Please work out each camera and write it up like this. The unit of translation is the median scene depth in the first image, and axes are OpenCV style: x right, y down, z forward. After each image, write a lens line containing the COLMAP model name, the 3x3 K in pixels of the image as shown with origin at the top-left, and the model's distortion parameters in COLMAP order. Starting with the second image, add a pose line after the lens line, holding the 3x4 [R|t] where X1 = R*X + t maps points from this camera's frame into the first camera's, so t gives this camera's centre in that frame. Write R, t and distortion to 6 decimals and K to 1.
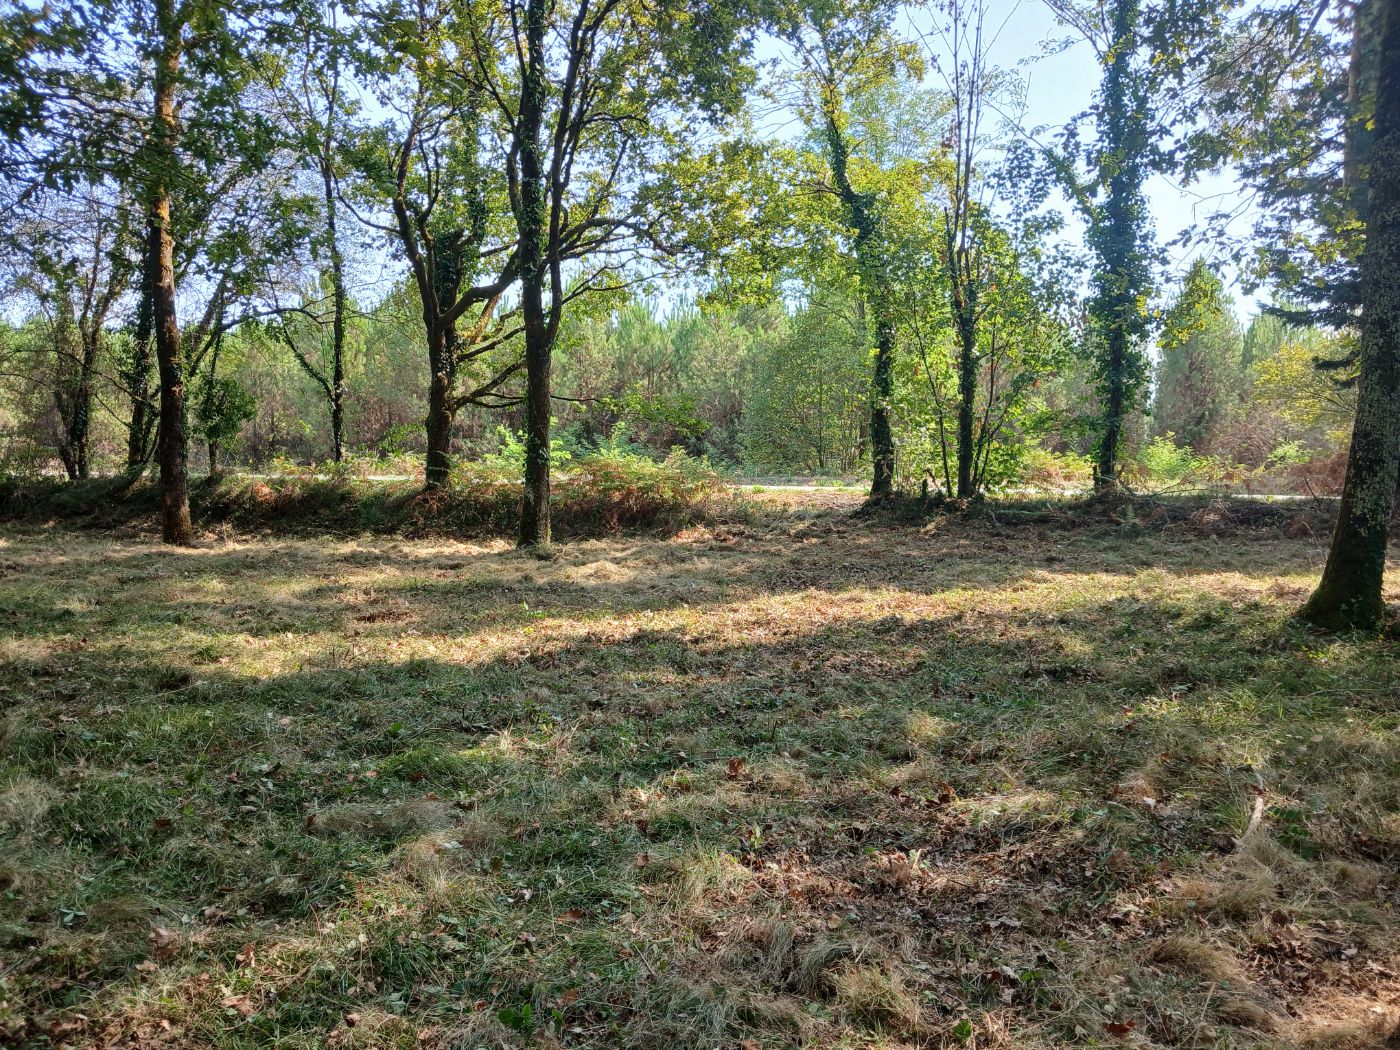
lens RADIAL K [[1079.8, 0, 700.0], [0, 1079.8, 525.0], [0, 0, 1]] dist [-0.026757, 0.050065]
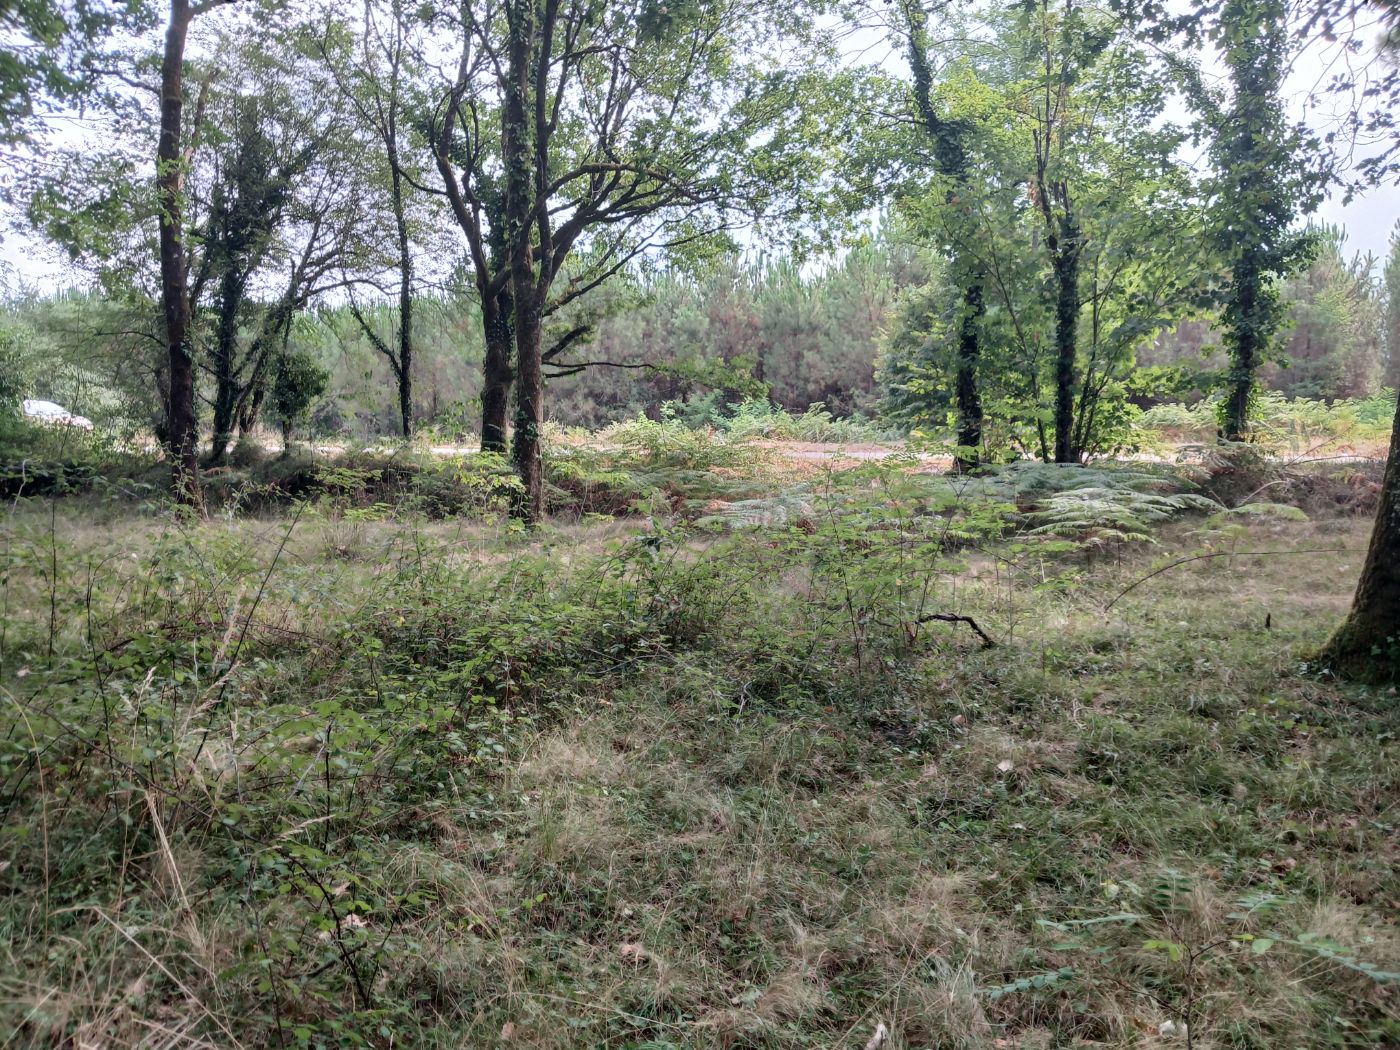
lens RADIAL K [[1079.8, 0, 700.0], [0, 1079.8, 525.0], [0, 0, 1]] dist [-0.026757, 0.050065]
pose [[0.981968, 0.000935, -0.189046, 0.126324], [0.005636, 0.999398, 0.034219, -0.011355], [0.188964, -0.034667, 0.981372, 0.097162]]
